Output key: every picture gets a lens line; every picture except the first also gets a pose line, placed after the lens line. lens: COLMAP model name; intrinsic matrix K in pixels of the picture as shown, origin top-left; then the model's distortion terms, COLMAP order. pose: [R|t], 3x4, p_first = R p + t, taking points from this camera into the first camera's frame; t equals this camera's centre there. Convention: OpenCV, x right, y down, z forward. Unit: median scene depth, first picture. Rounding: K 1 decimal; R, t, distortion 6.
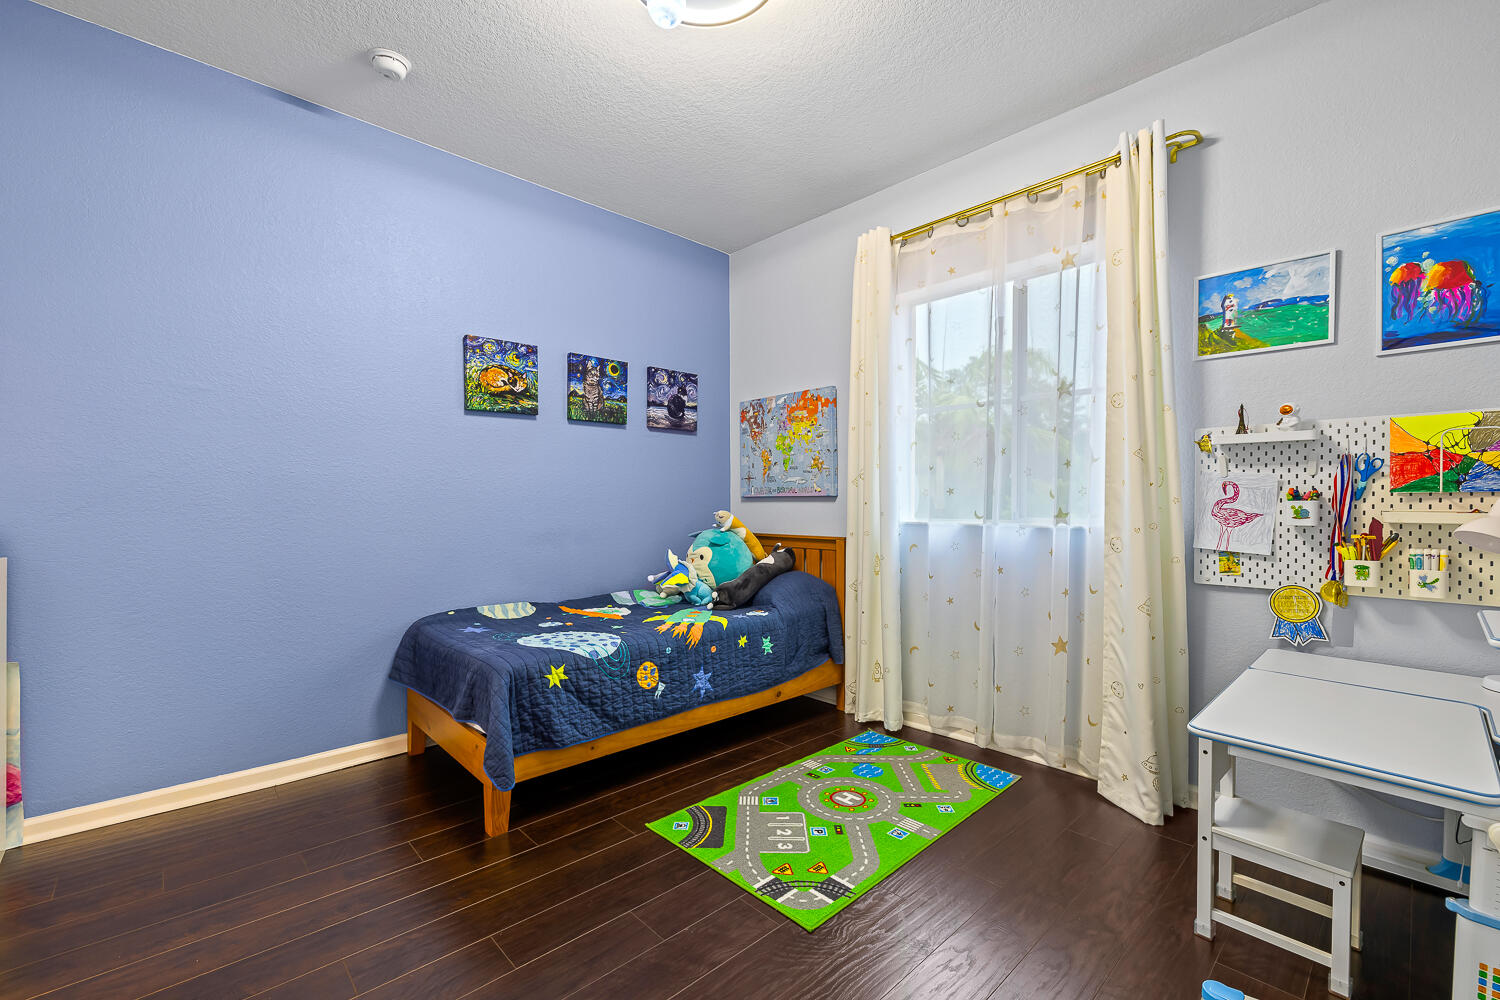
lens RADIAL K [[631.5, 0, 746.0], [0, 631.5, 504.2], [0, 0, 1]] dist [0.000108, -0.000001]
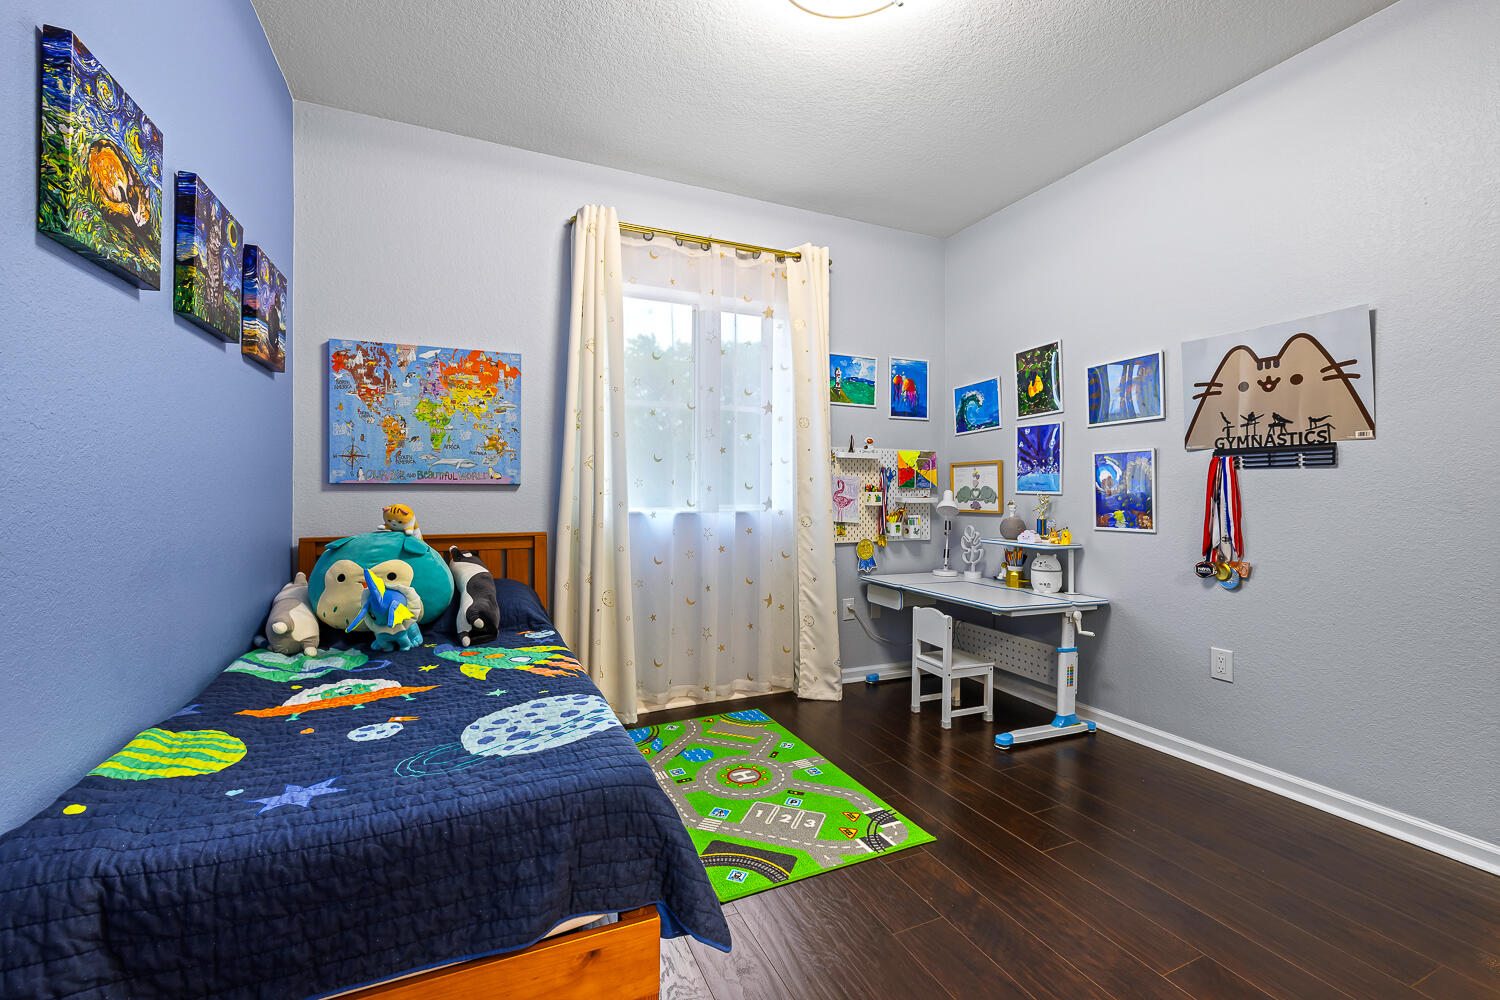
lens RADIAL K [[625.6, 0, 745.9], [0, 625.6, 484.7], [0, 0, 1]] dist [-0.002584, -0.000213]
pose [[0.329475, 0.010957, 0.944101, -0.817077], [-0.000305, 0.999934, -0.011498, -0.004668], [-0.944164, 0.003500, 0.329457, 0.650113]]
